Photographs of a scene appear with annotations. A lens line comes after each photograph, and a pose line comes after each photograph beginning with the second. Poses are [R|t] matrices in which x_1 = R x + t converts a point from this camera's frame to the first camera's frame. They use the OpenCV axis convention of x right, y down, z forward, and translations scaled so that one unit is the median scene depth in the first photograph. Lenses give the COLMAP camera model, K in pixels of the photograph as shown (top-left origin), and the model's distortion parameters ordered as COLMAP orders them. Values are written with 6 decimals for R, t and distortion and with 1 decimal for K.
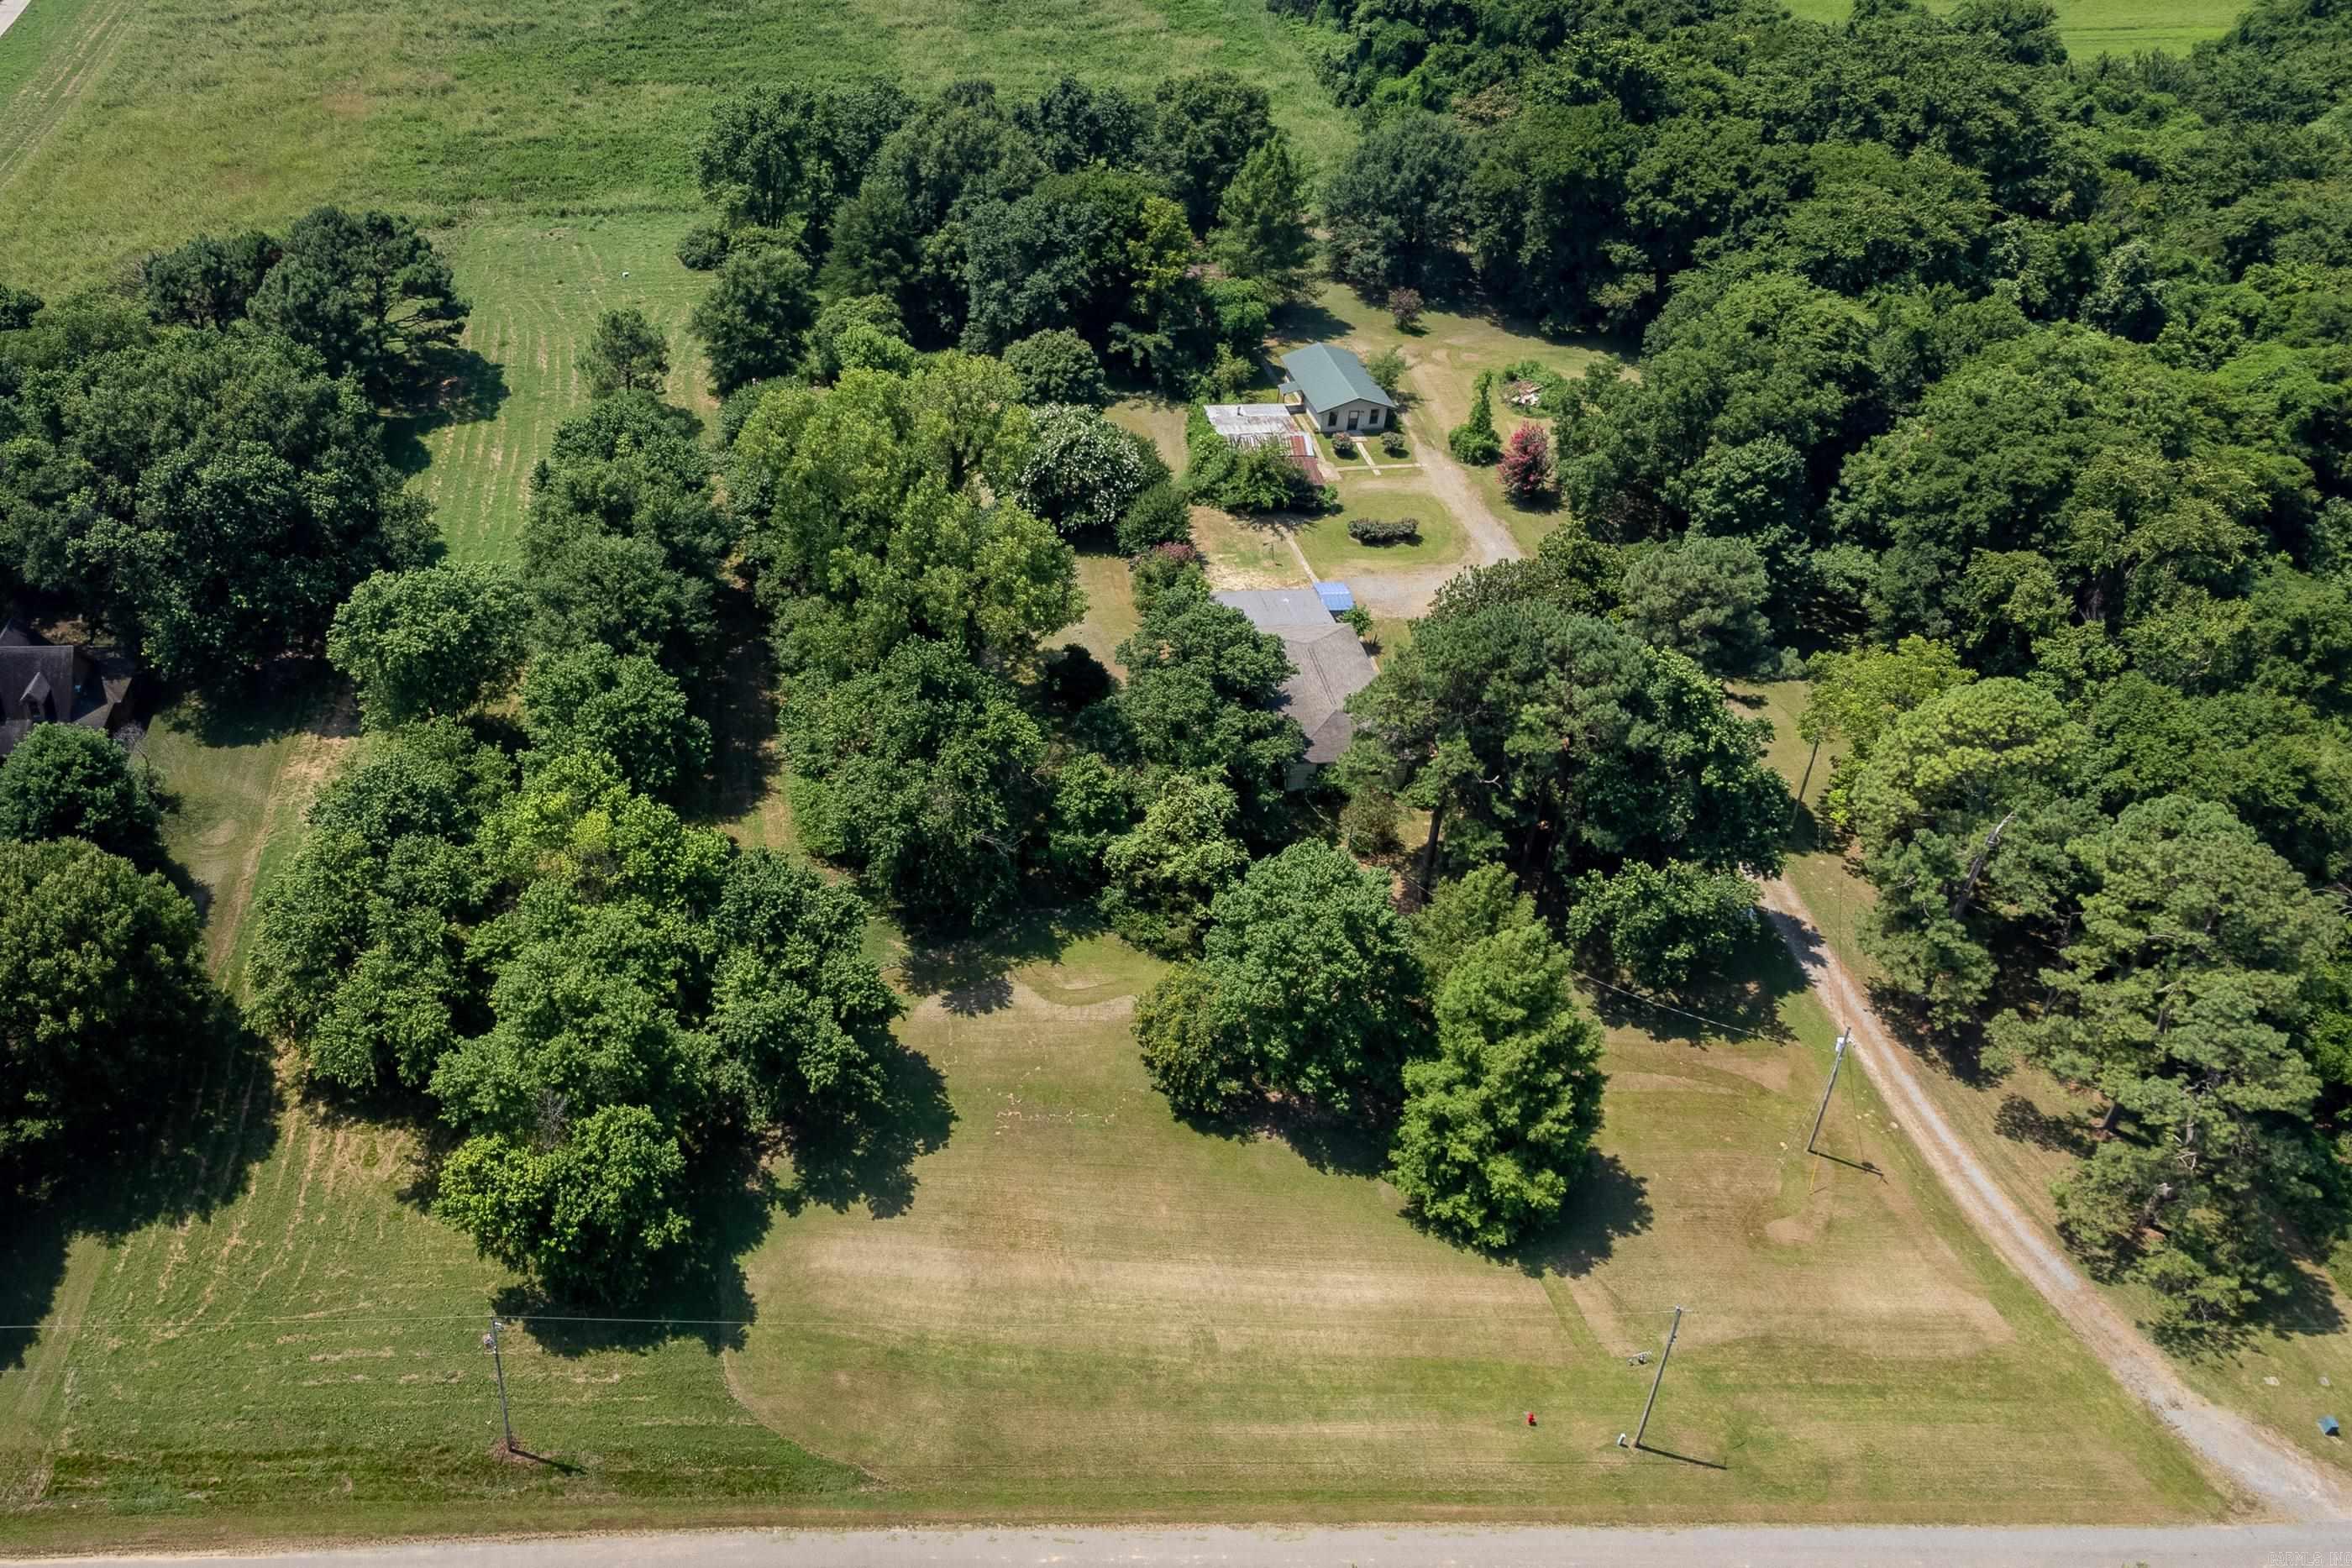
lens RADIAL K [[1954.7, 0, 854.8], [0, 1954.7, 725.9], [0, 0, 1]] dist [0.045999, -0.060177]
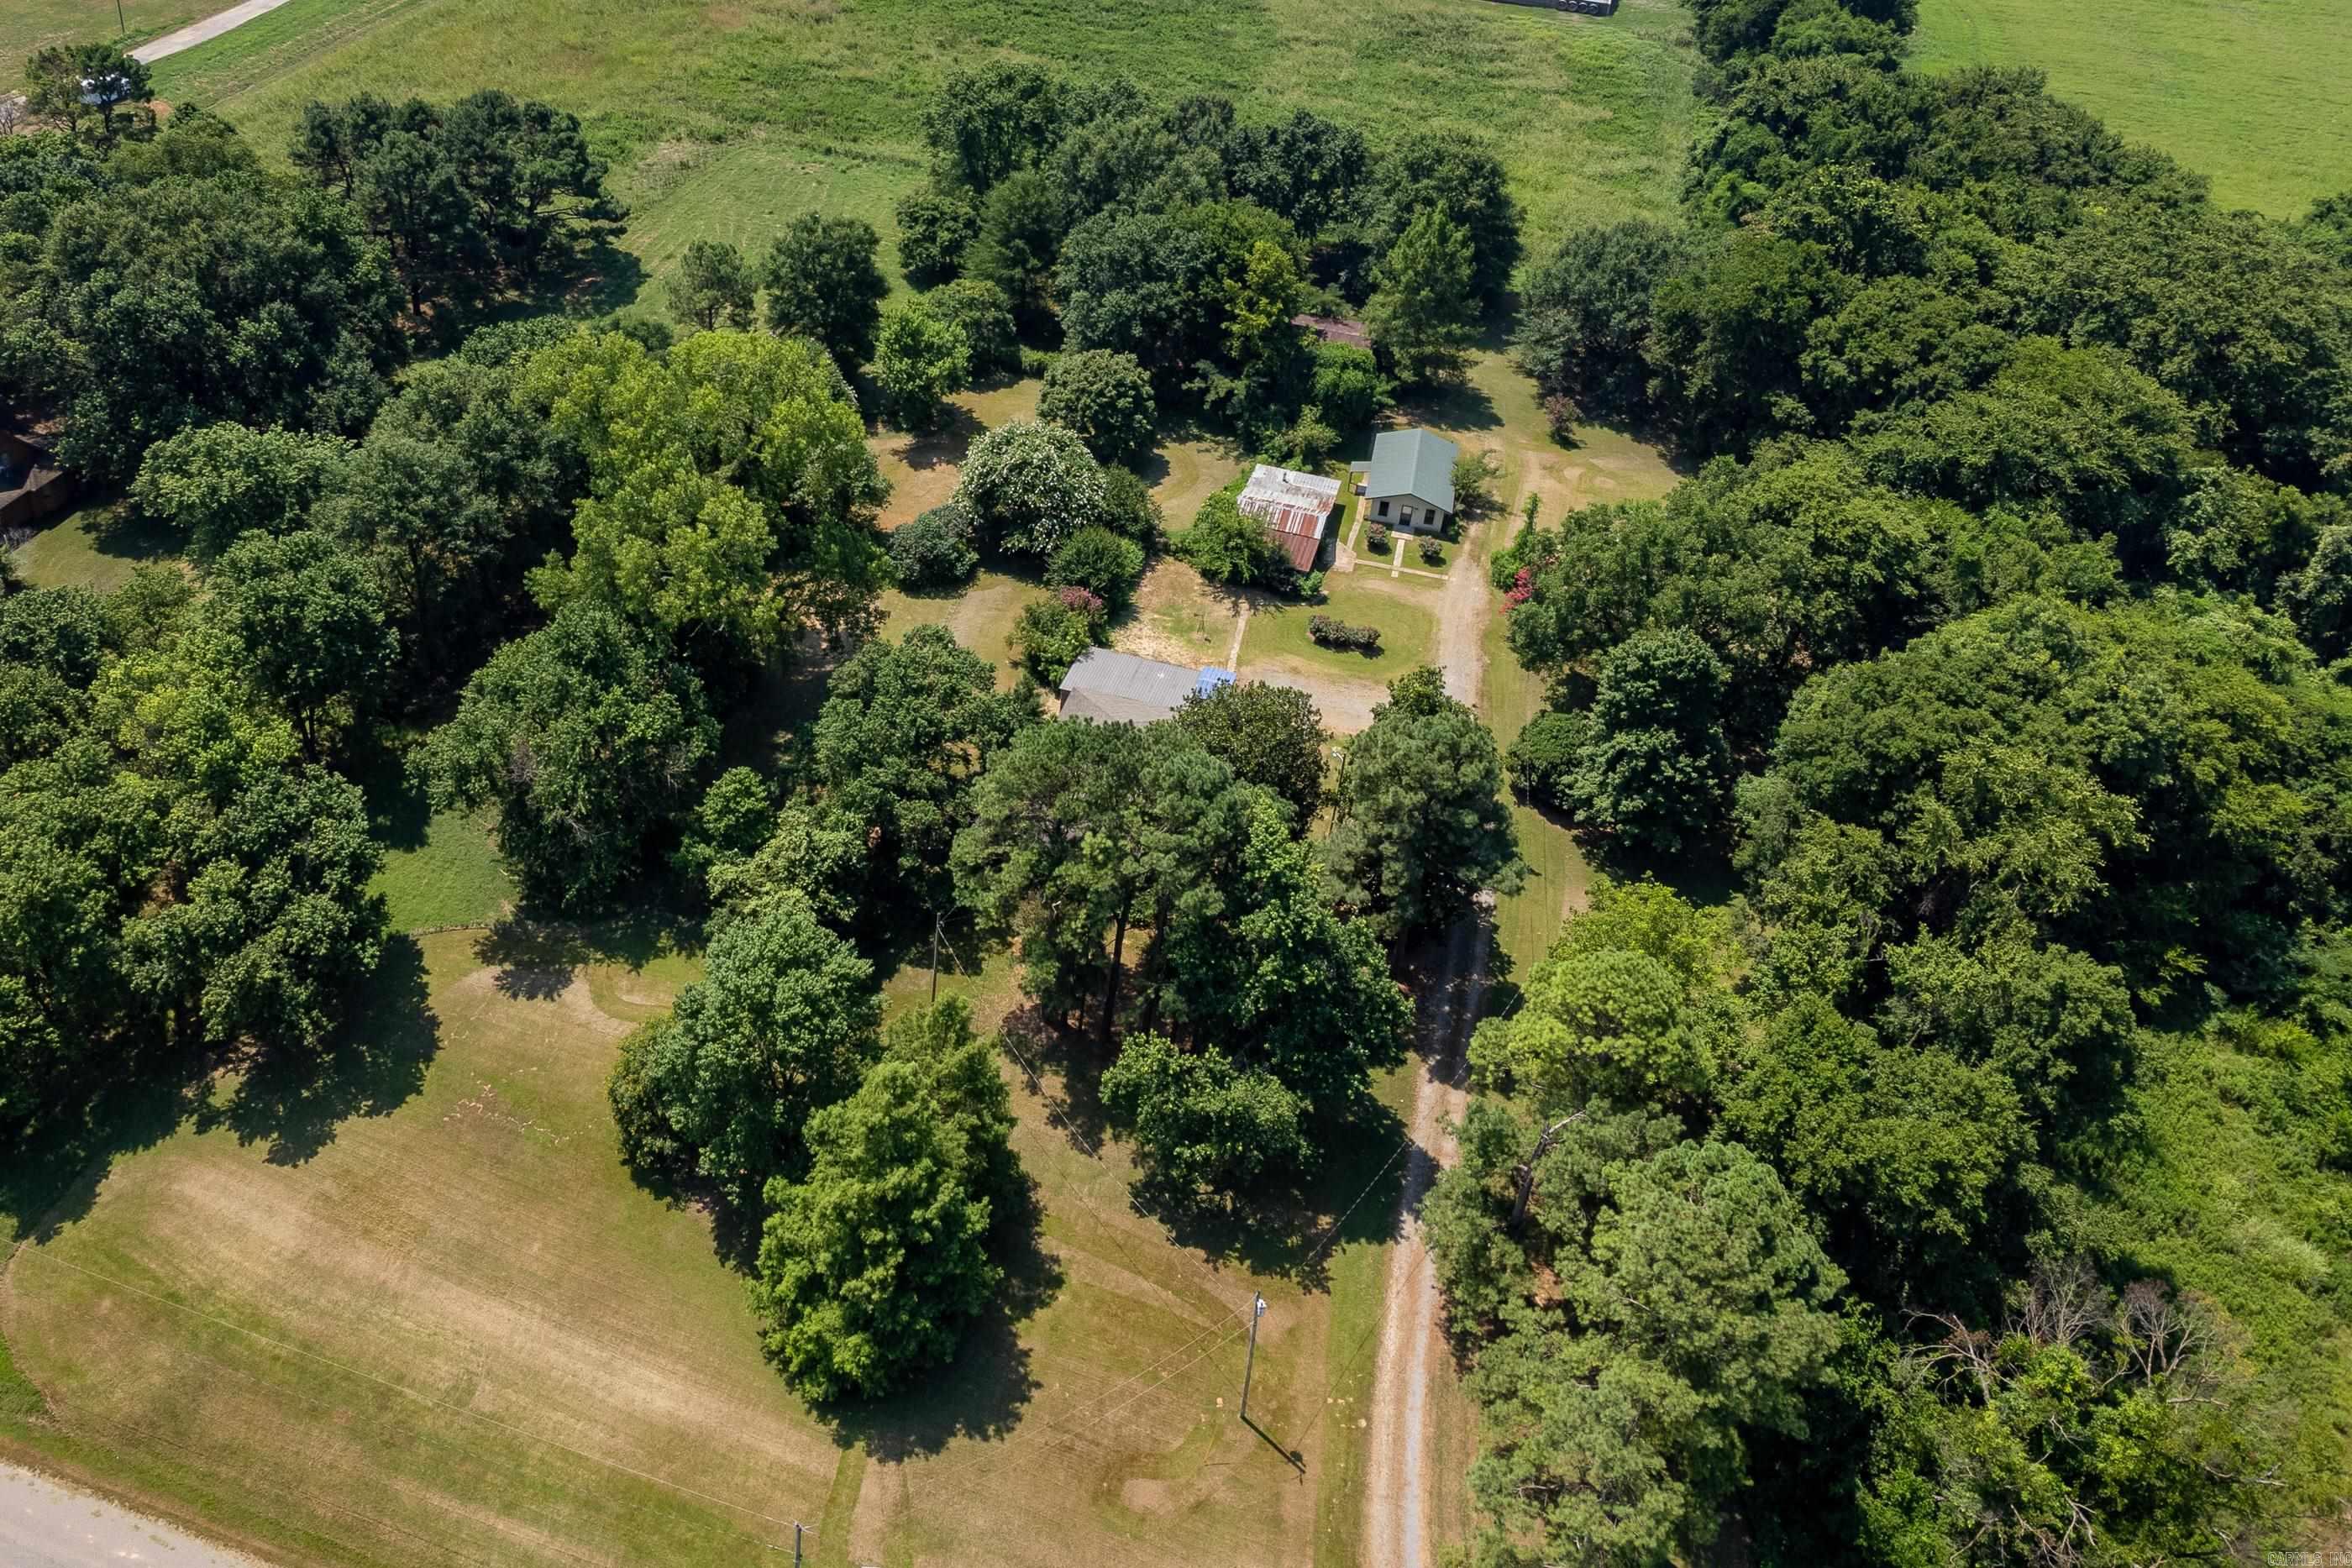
lens RADIAL K [[1954.7, 0, 1073.5], [0, 1954.7, 604.2], [0, 0, 1]] dist [0.045999, -0.060177]
pose [[0.942443, 0.241899, -0.230836, 0.453202], [-0.253078, 0.967246, -0.019651, -0.079936], [0.218522, 0.076940, 0.972794, 0.102299]]
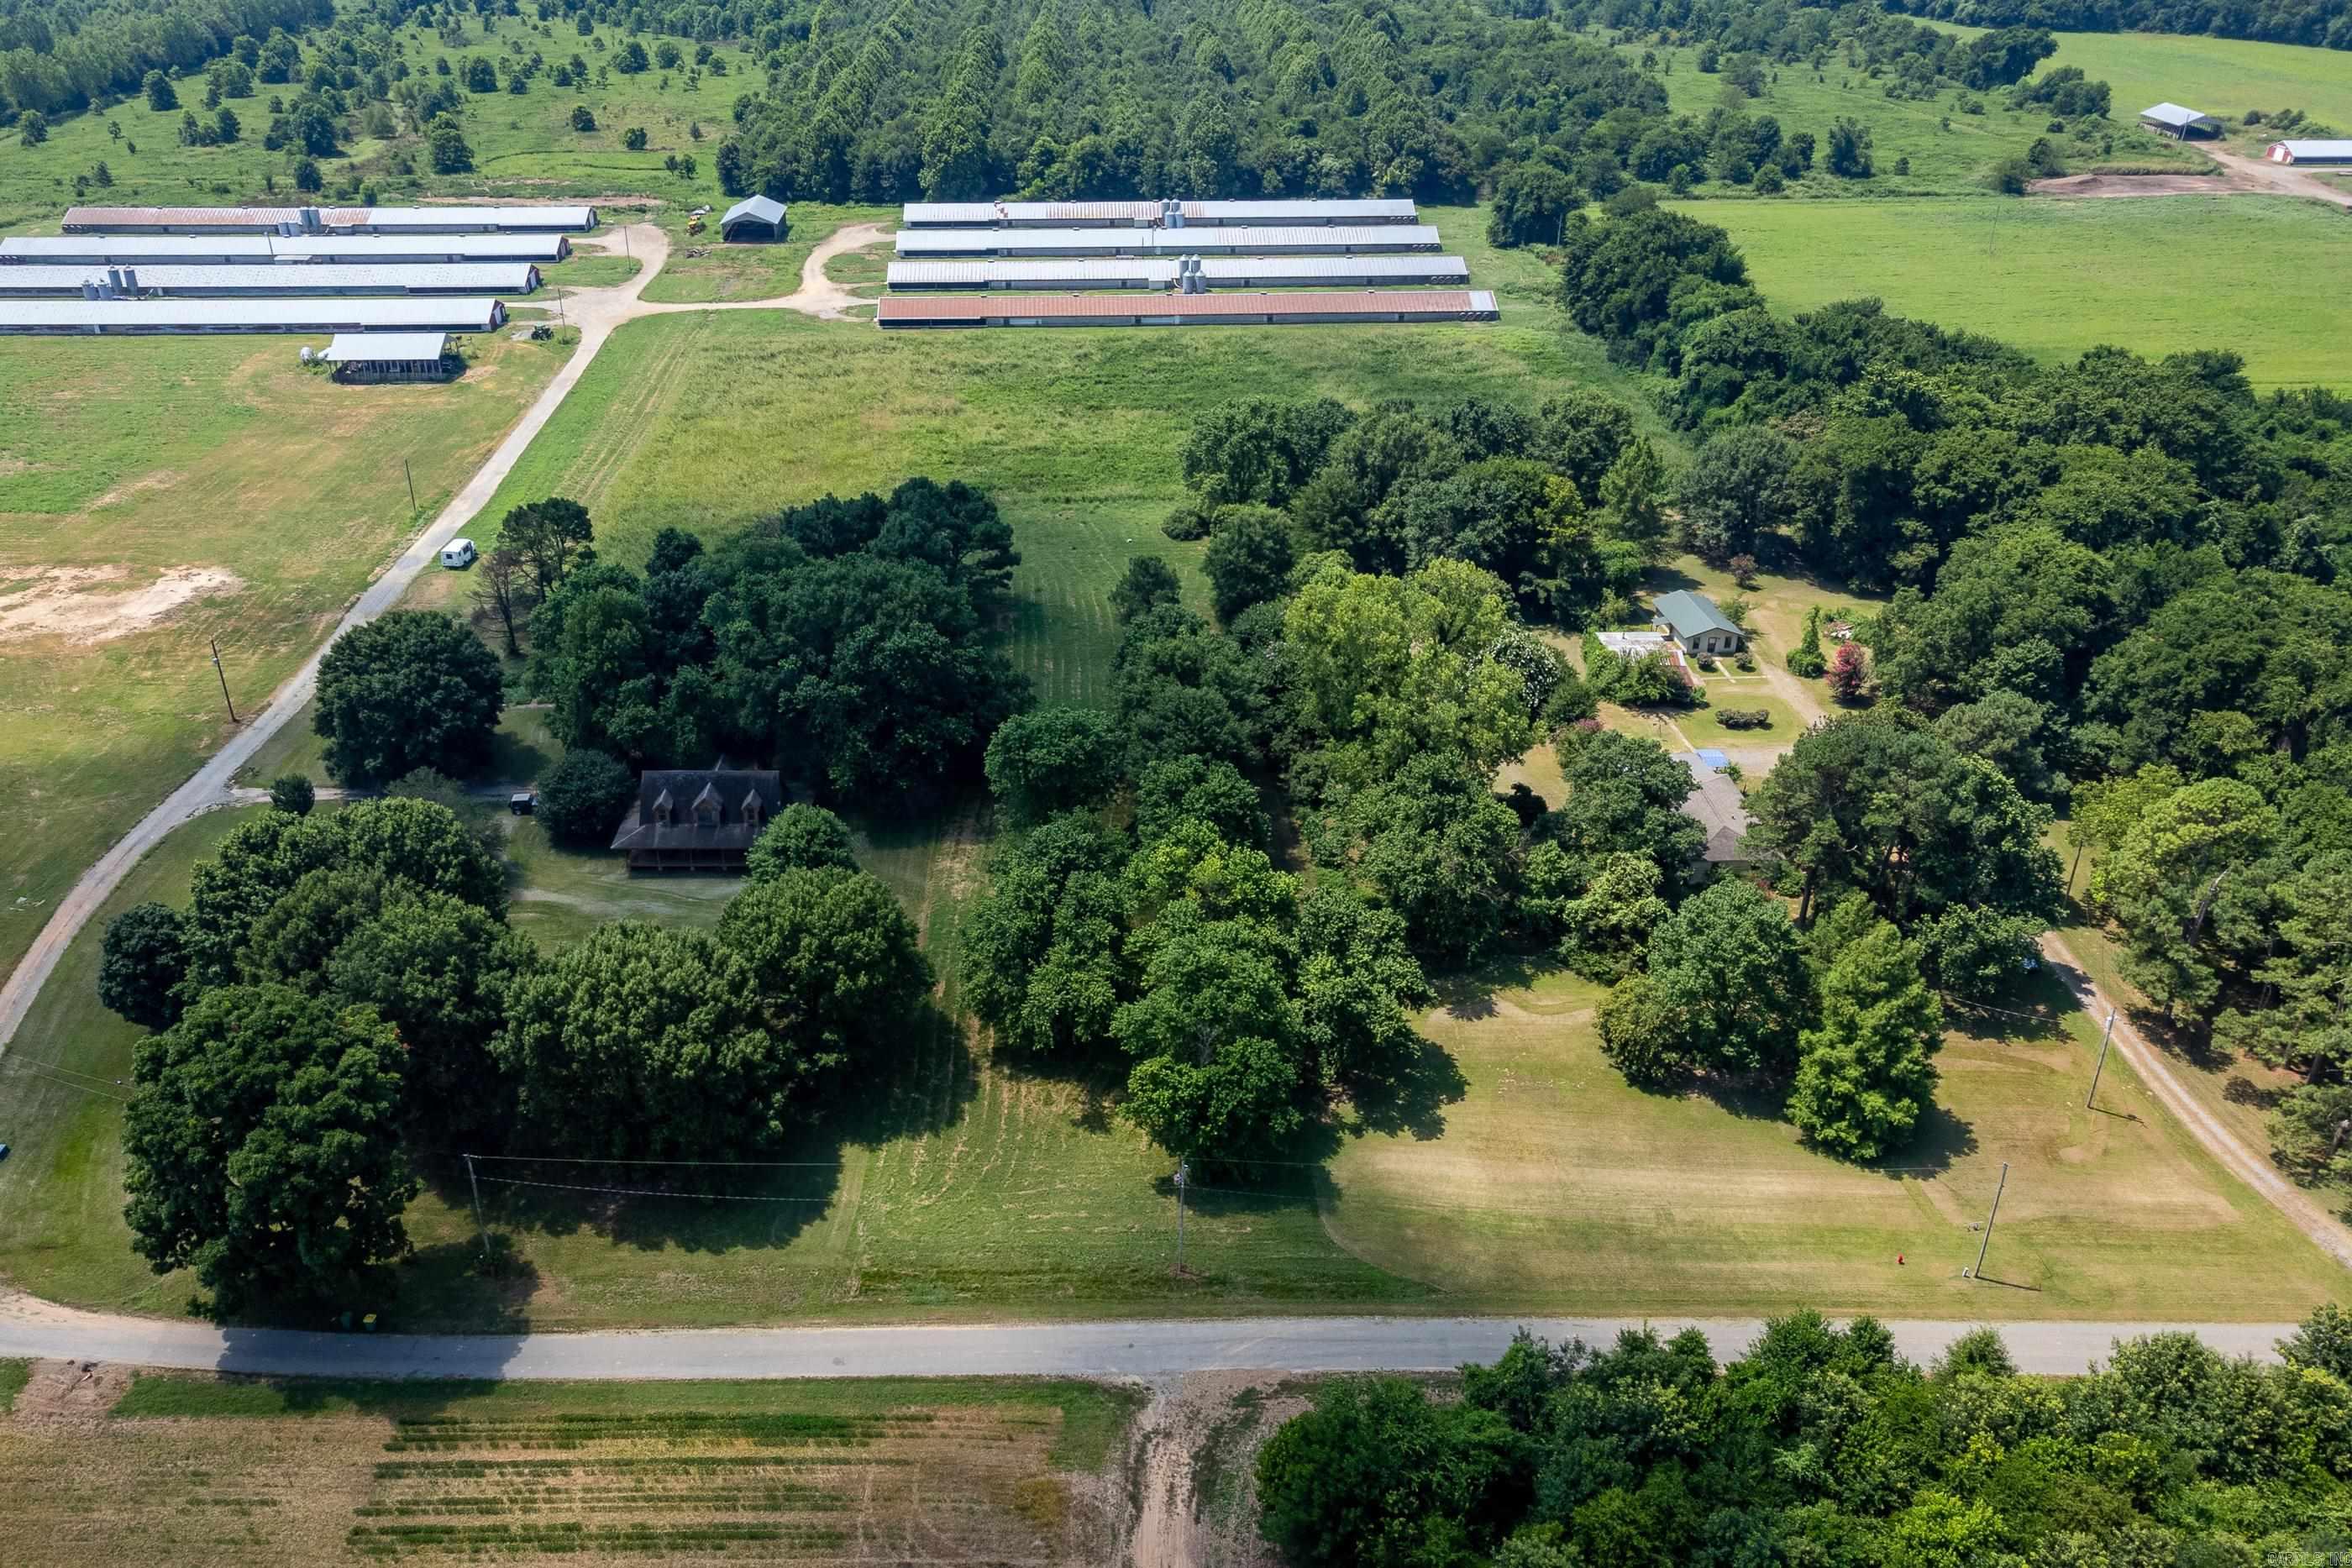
lens RADIAL K [[1807.4, 0, 1158.1], [0, 1807.4, 890.1], [0, 0, 1]] dist [0.022109, -0.015753]
pose [[0.999900, 0.013898, -0.002681, -0.145376], [-0.014078, 0.996148, -0.086549, 0.157193], [0.001468, 0.086578, 0.996244, -0.246972]]
